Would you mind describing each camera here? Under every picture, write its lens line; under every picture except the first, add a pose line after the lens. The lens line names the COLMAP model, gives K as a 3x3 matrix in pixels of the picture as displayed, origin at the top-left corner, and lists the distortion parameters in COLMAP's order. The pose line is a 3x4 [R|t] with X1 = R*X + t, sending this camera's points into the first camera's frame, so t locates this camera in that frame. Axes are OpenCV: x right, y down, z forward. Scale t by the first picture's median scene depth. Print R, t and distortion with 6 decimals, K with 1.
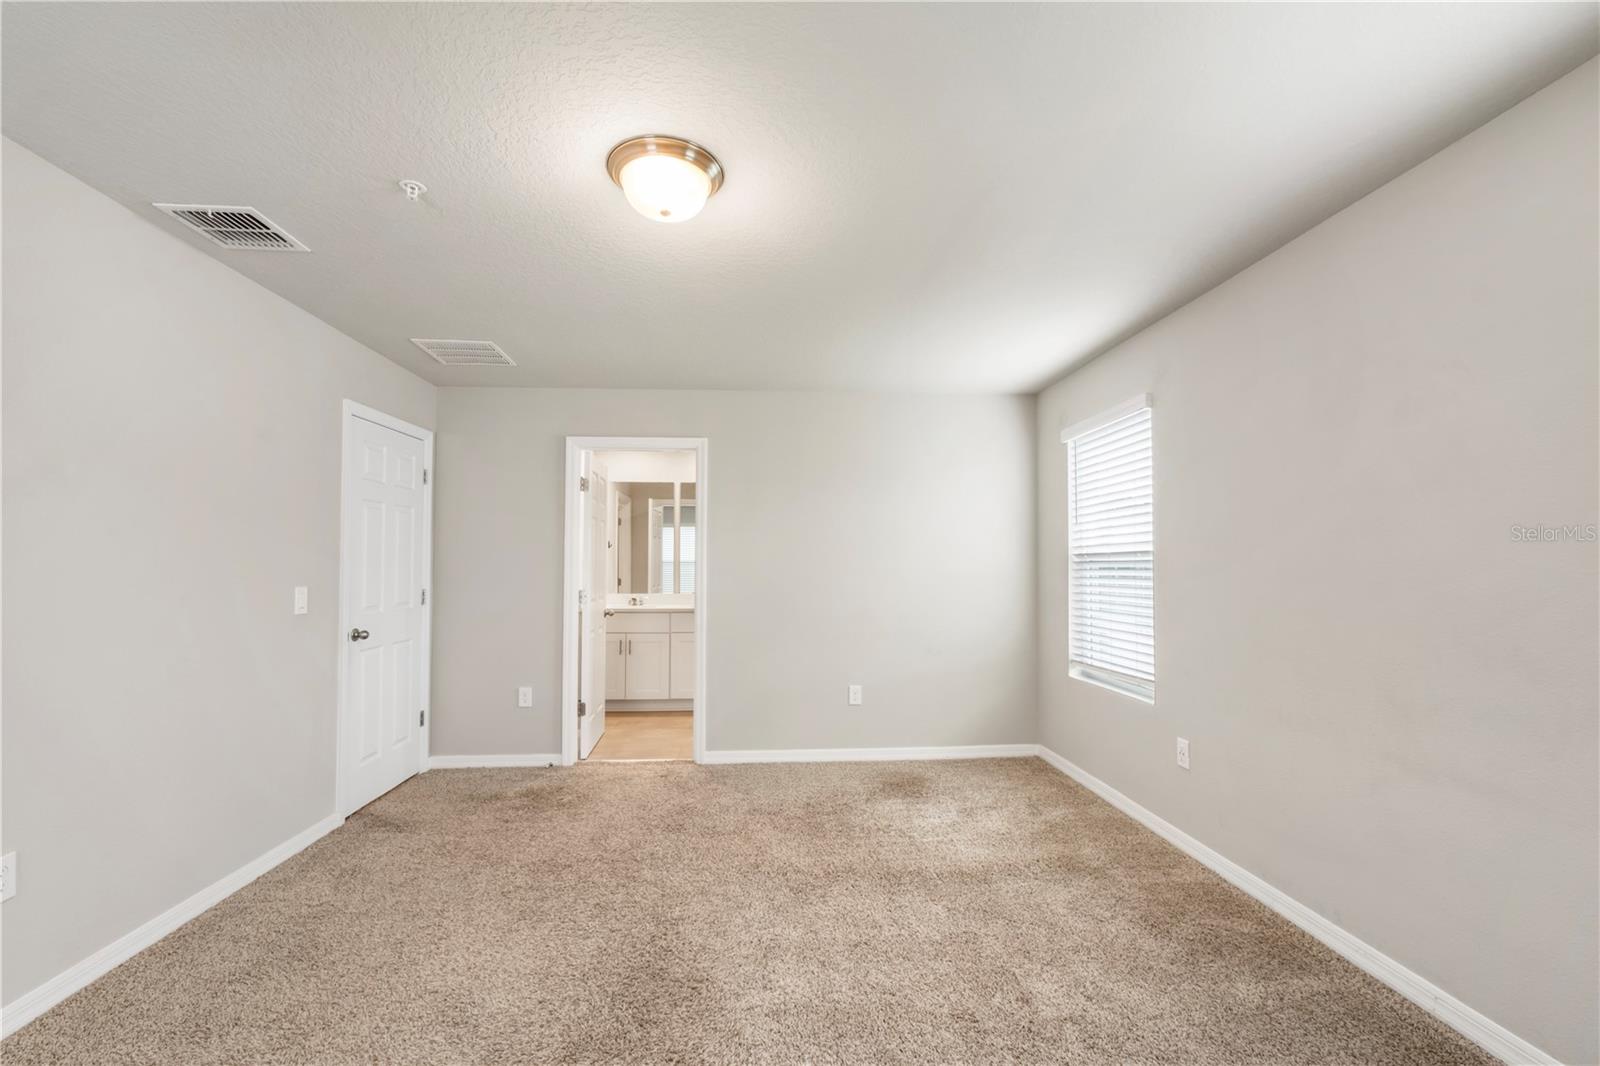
lens RADIAL K [[684.3, 0, 808.8], [0, 684.3, 545.2], [0, 0, 1]] dist [-0.005019, 0.000609]
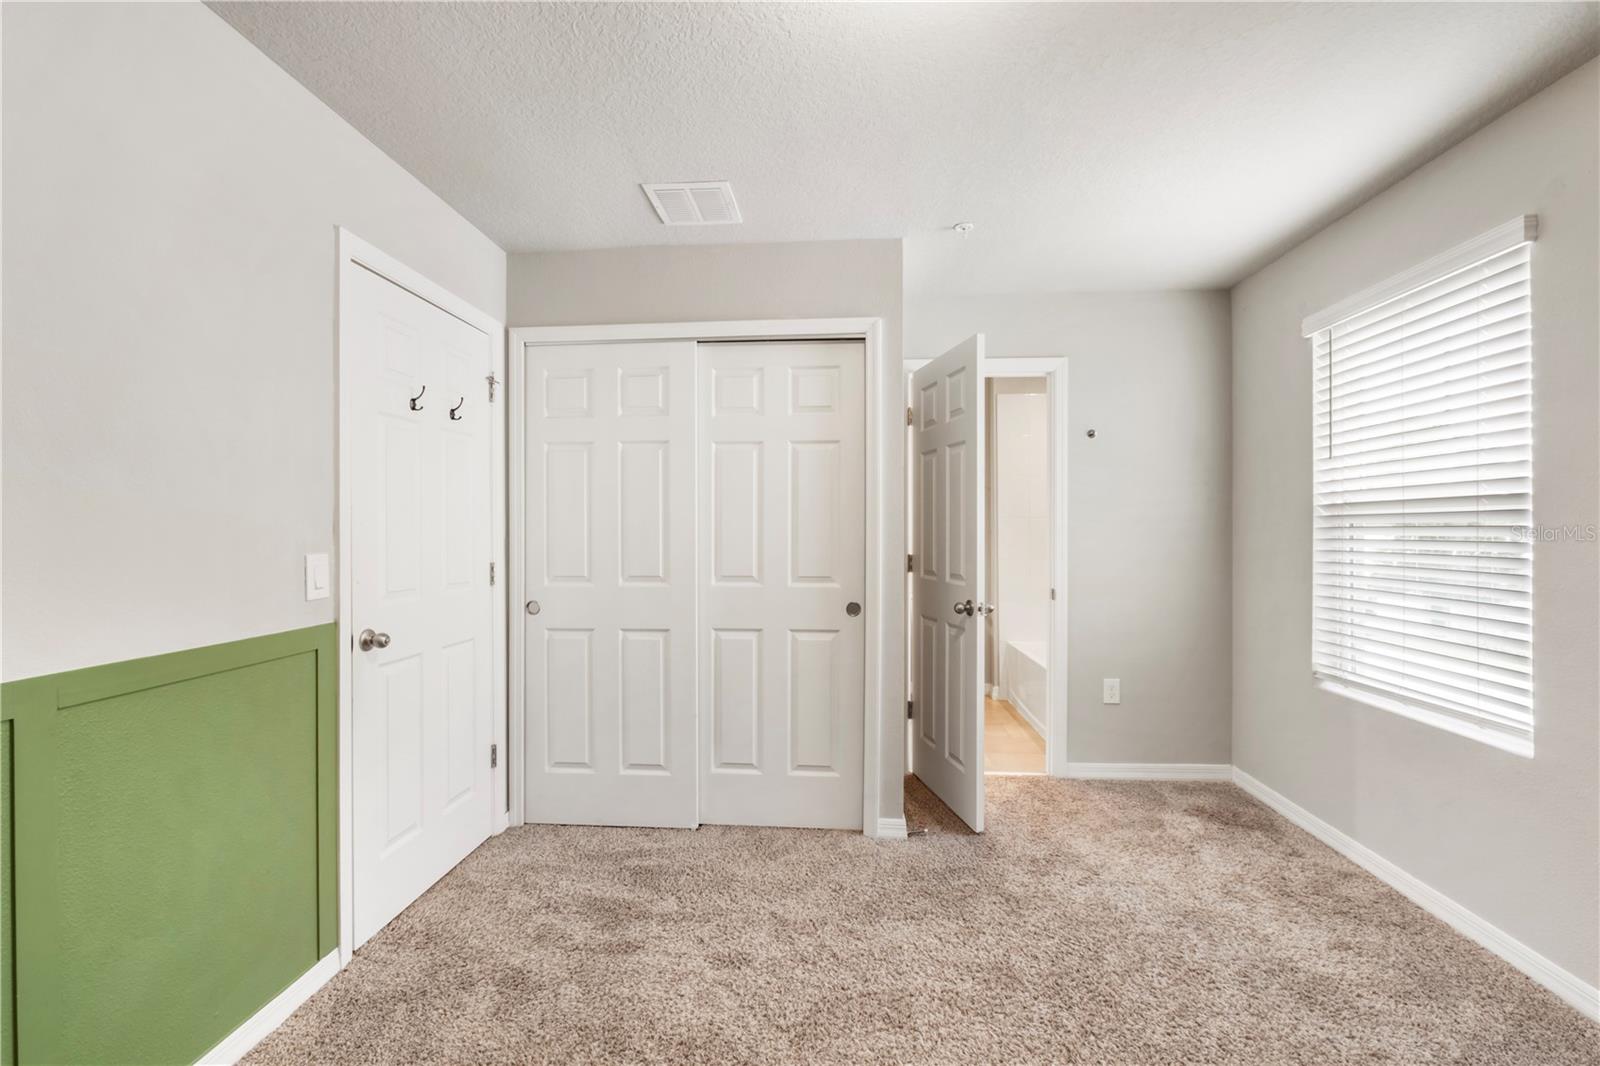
lens RADIAL K [[684.3, 0, 807.0], [0, 684.3, 531.0], [0, 0, 1]] dist [-0.005019, 0.000609]
pose [[0.990226, -0.002188, -0.139458, -0.015982], [0.006905, 0.999420, 0.033355, 0.012878], [0.139304, -0.033992, 0.989666, 0.271896]]
